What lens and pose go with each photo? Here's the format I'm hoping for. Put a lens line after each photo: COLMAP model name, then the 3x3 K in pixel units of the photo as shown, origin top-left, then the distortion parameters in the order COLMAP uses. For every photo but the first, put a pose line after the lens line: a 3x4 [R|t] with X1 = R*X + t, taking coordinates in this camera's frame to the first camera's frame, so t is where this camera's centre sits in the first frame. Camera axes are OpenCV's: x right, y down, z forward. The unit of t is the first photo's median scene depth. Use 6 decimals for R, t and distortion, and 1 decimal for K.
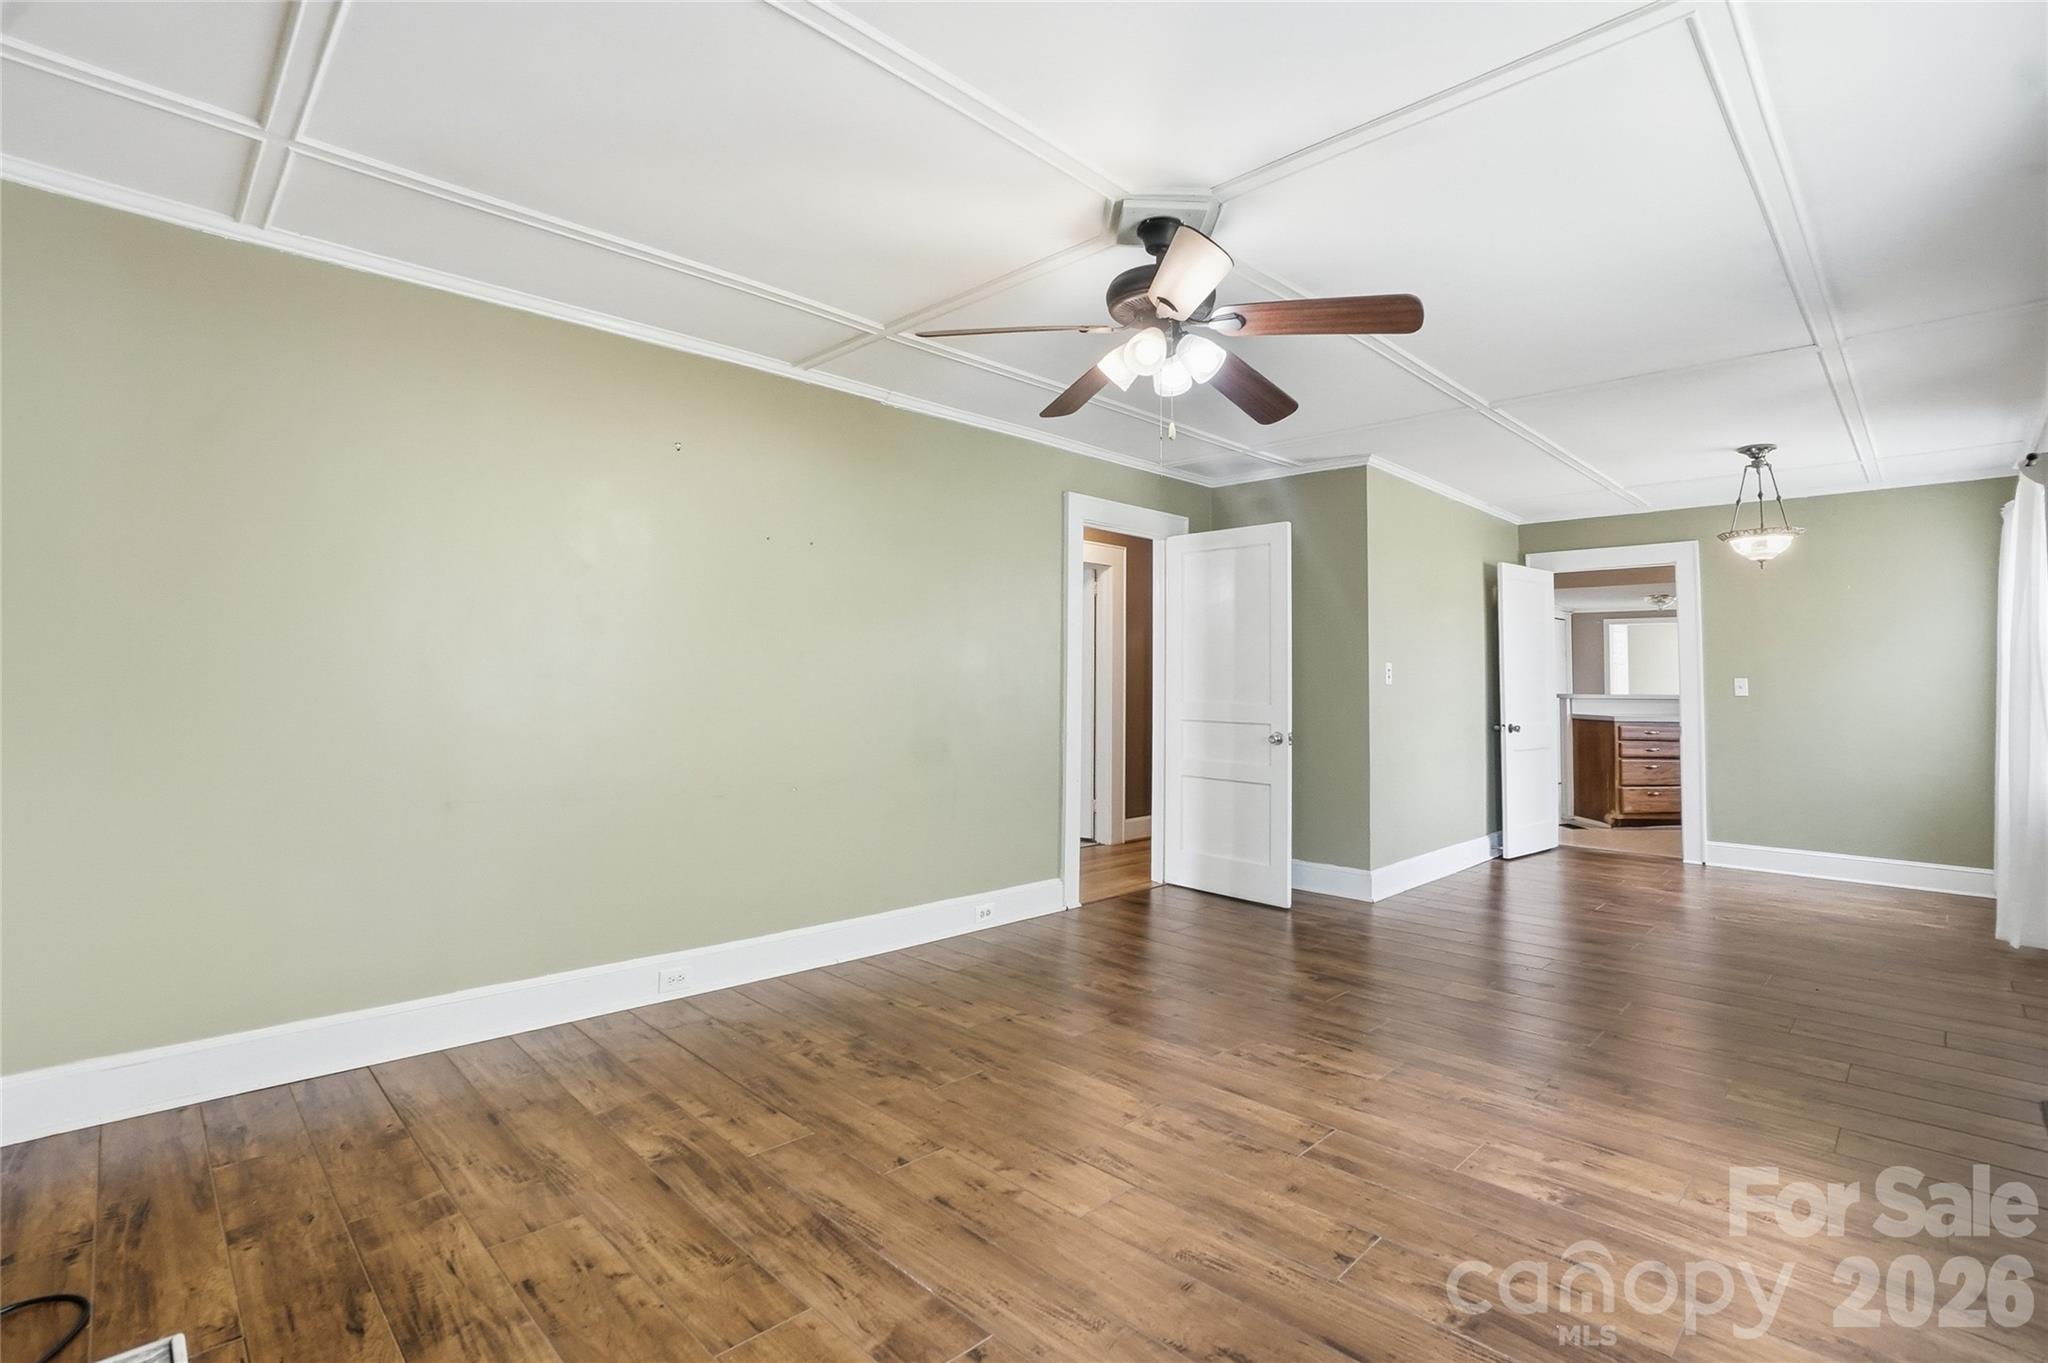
lens RADIAL K [[958.2, 0, 1023.3], [0, 958.2, 608.0], [0, 0, 1]] dist [-0.059629, 0.015803]
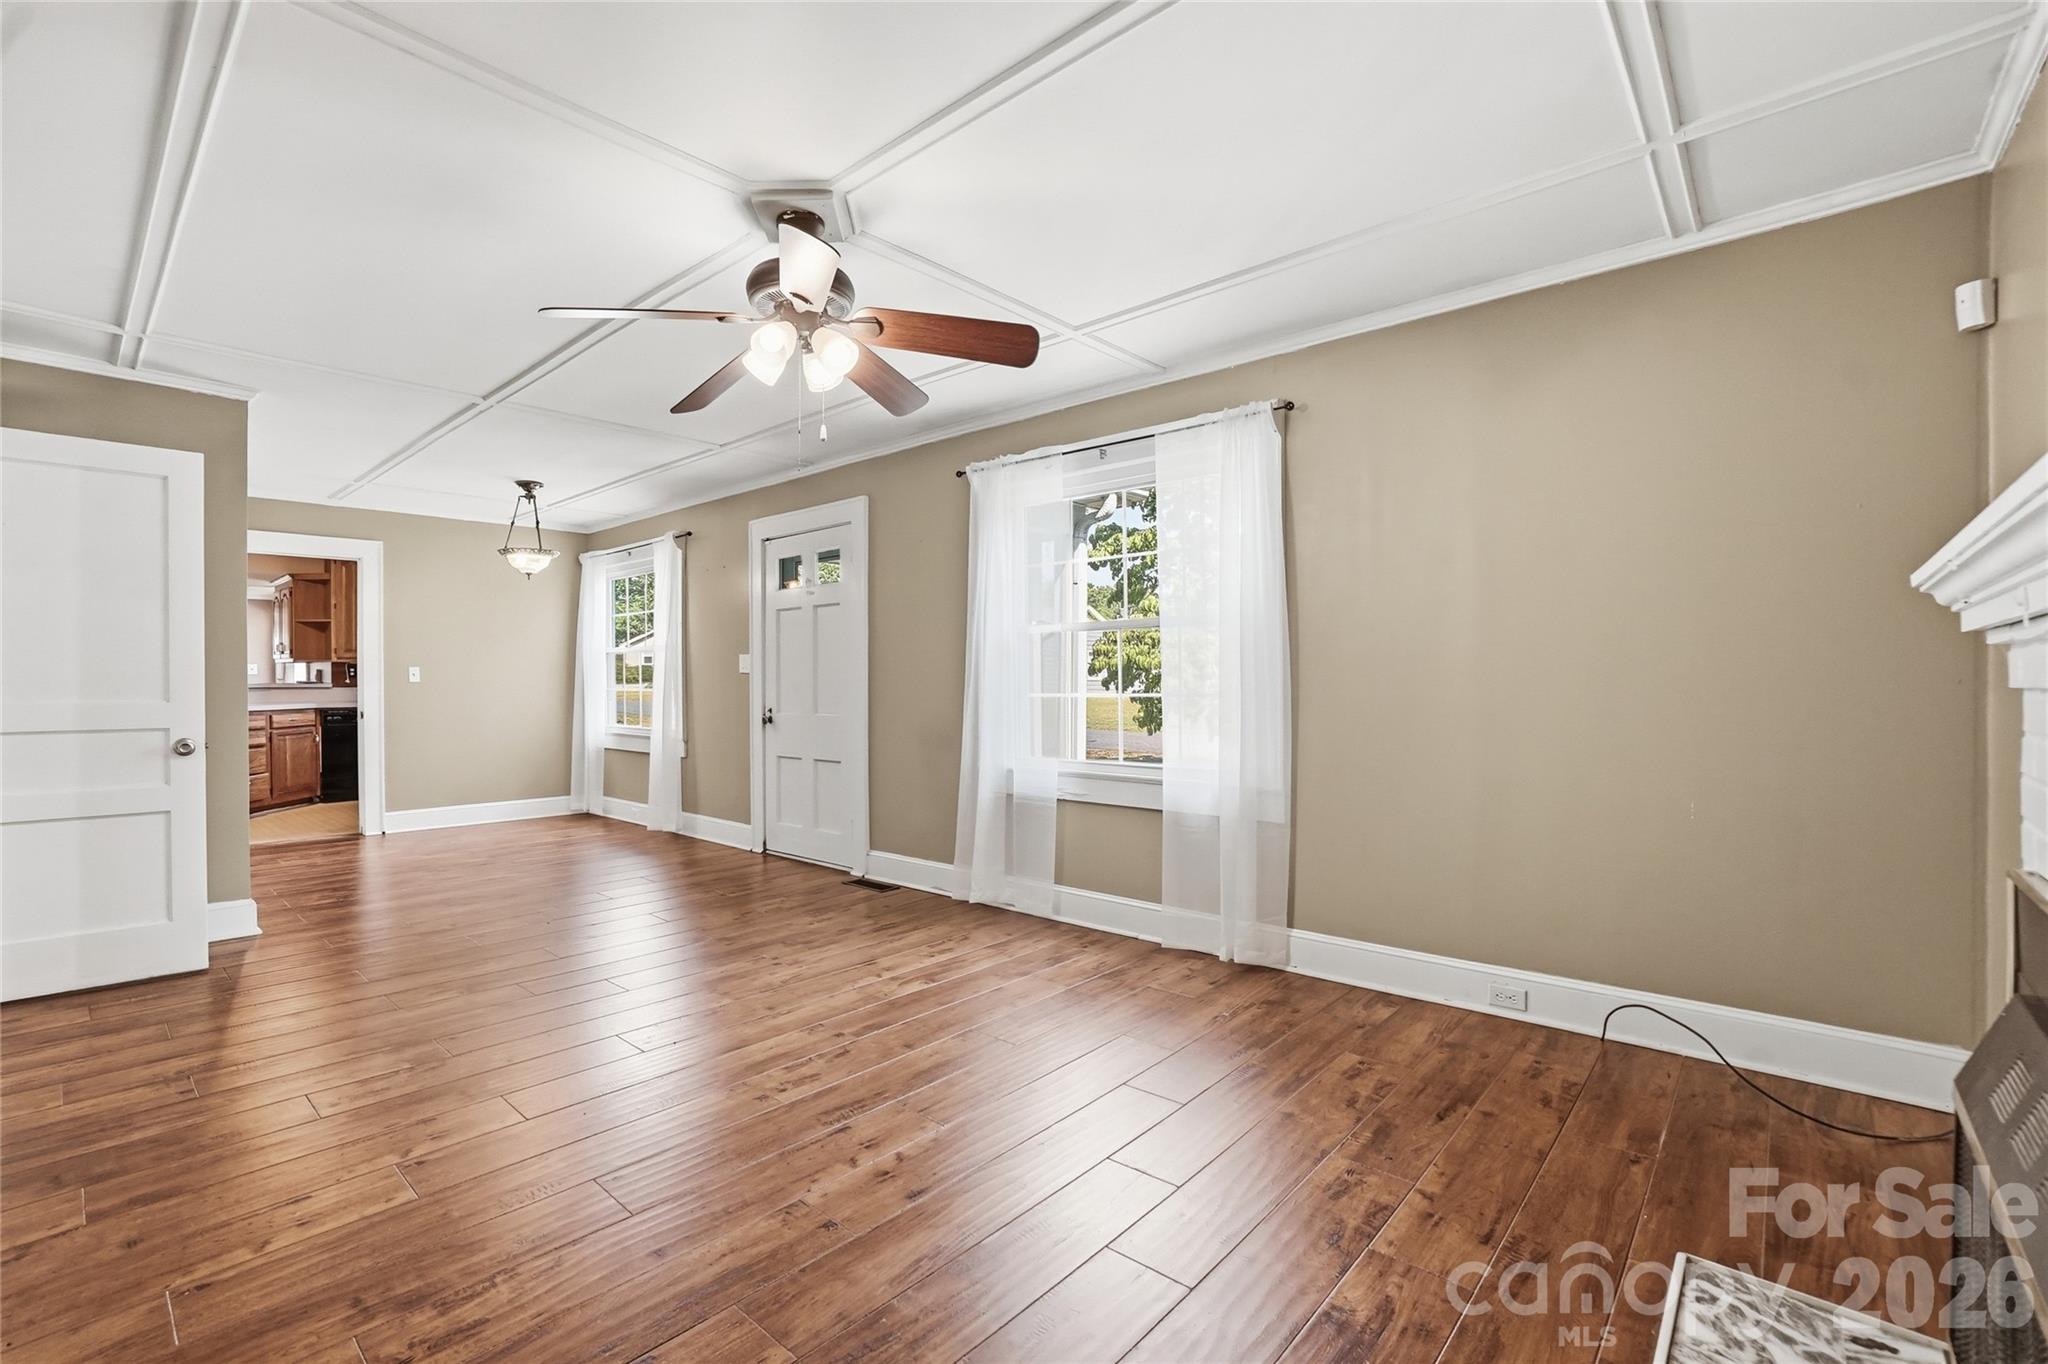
lens RADIAL K [[896.1, 0, 974.3], [0, 896.1, 677.9], [0, 0, 1]] dist [-0.048132, 0.020322]
pose [[-0.024307, -0.013064, 0.999619, -0.327274], [-0.077754, 0.996910, 0.011137, 0.021957], [-0.996676, -0.077454, -0.025248, 0.320637]]
